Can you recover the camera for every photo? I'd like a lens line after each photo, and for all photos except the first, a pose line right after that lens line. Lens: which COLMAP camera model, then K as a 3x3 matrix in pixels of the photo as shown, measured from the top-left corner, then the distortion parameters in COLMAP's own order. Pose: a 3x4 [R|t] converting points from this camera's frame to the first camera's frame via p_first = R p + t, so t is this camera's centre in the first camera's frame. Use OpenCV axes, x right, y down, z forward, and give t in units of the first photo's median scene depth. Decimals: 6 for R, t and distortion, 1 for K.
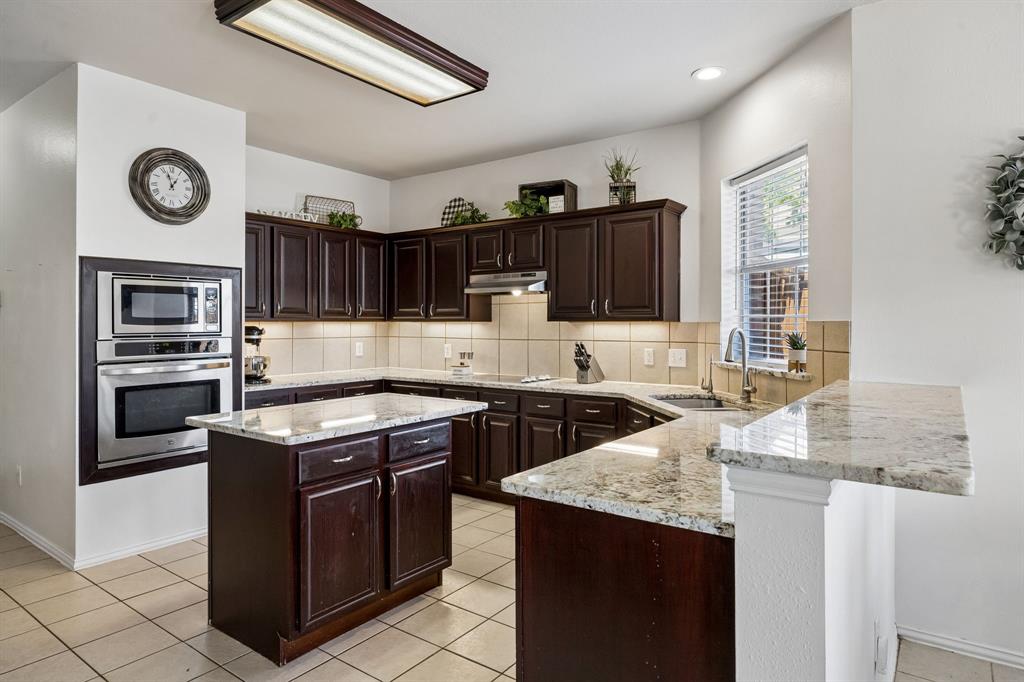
lens RADIAL K [[602.4, 0, 518.8], [0, 602.4, 324.3], [0, 0, 1]] dist [-0.003133, -0.000972]
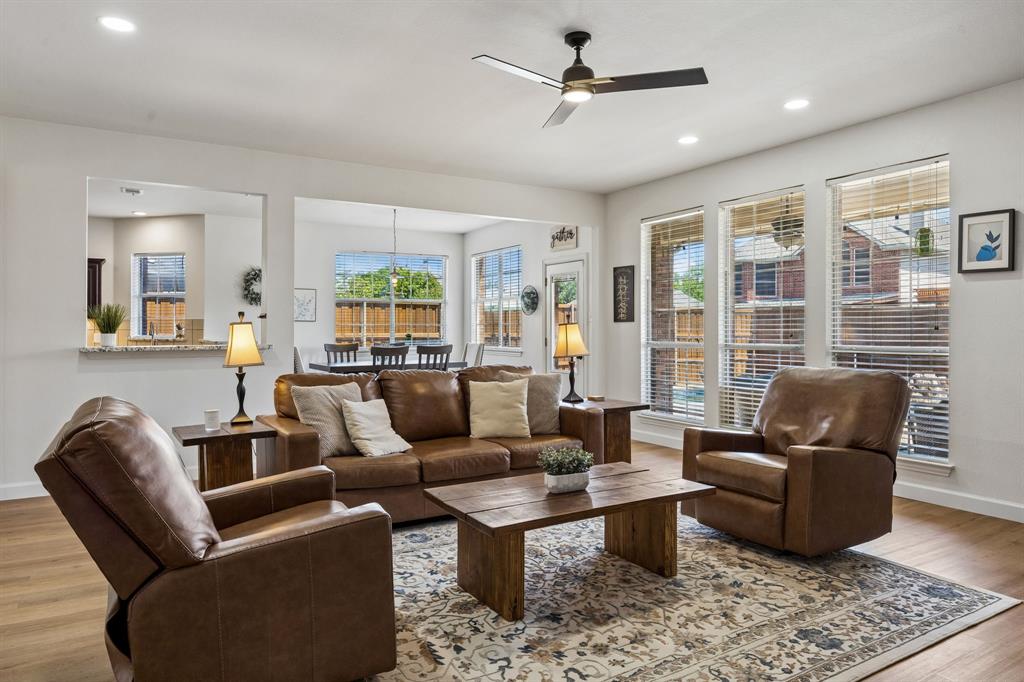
lens RADIAL K [[660.9, 0, 512.1], [0, 660.9, 336.0], [0, 0, 1]] dist [0.000474, 0.000359]
pose [[0.400185, -0.009033, 0.916390, -1.164708], [0.001886, 0.999957, 0.009033, 0.033341], [-0.916432, -0.001887, 0.400185, -1.082688]]
